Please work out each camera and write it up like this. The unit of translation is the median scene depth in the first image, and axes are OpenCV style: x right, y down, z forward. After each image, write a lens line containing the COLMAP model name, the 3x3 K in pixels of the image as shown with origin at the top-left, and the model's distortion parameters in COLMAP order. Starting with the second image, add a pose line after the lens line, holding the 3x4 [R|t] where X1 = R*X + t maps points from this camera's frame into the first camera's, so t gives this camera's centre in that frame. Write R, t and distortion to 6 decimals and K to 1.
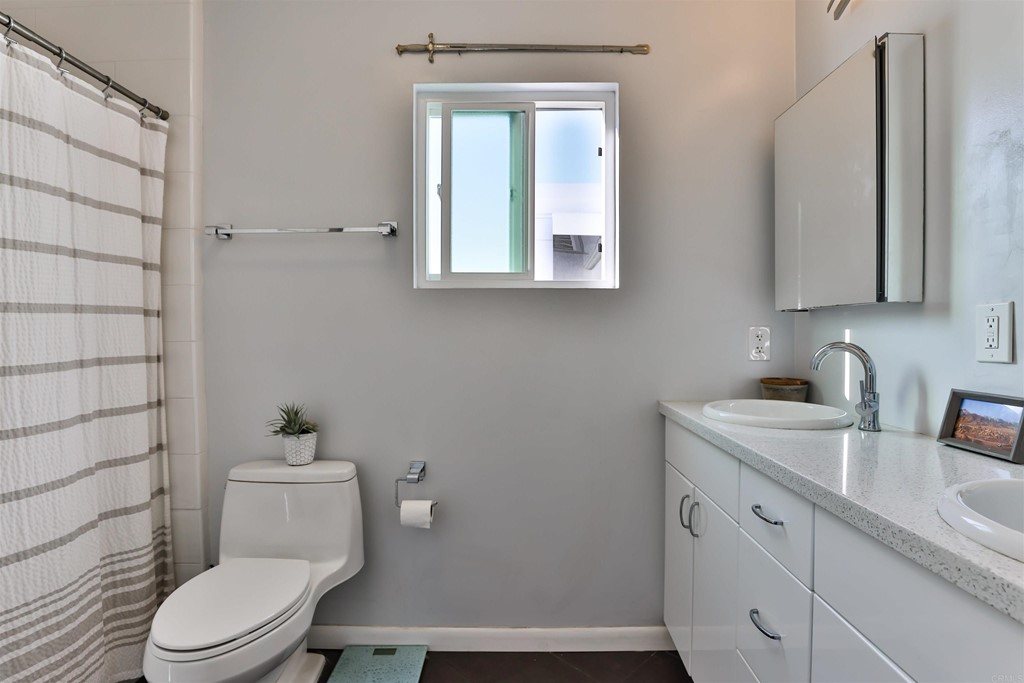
lens RADIAL K [[505.2, 0, 503.3], [0, 505.2, 340.4], [0, 0, 1]] dist [-0.044715, 0.013231]
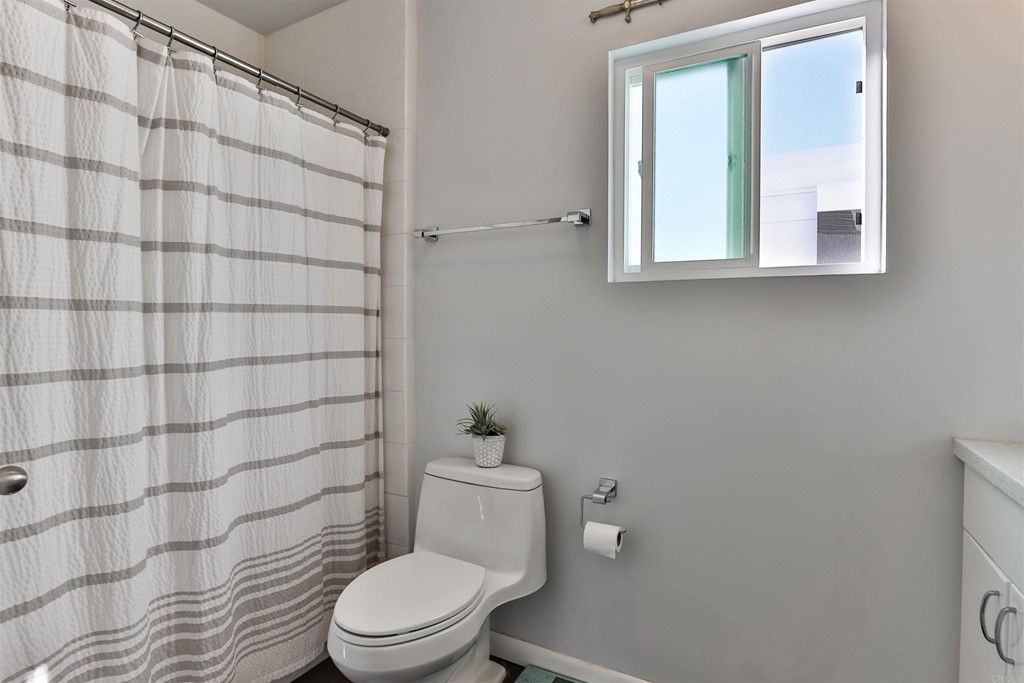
lens RADIAL K [[520.6, 0, 498.1], [0, 520.6, 337.8], [0, 0, 1]] dist [-0.044144, 0.009168]
pose [[0.883742, 0.014258, -0.467757, 0.085493], [-0.016665, 0.999861, -0.001009, -0.002445], [0.467678, 0.008687, 0.883856, 0.116838]]
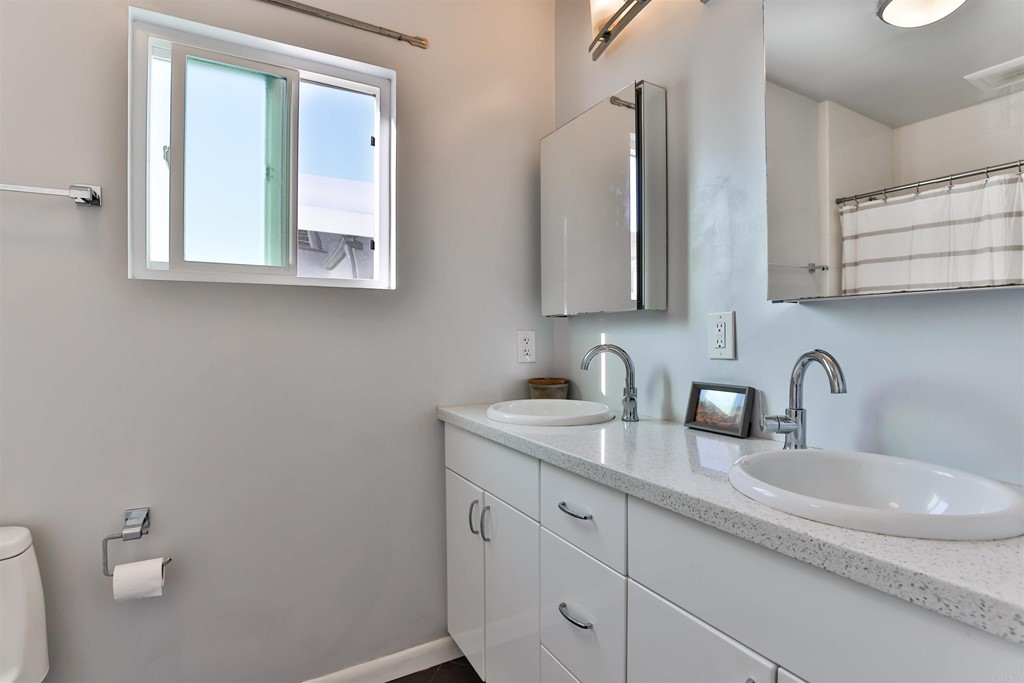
lens RADIAL K [[505.2, 0, 506.2], [0, 505.2, 341.3], [0, 0, 1]] dist [-0.044715, 0.013231]
pose [[0.863363, -0.007545, 0.504528, -0.068875], [0.011084, 0.999931, -0.004014, -0.001026], [-0.504462, 0.009058, 0.863386, 0.090337]]
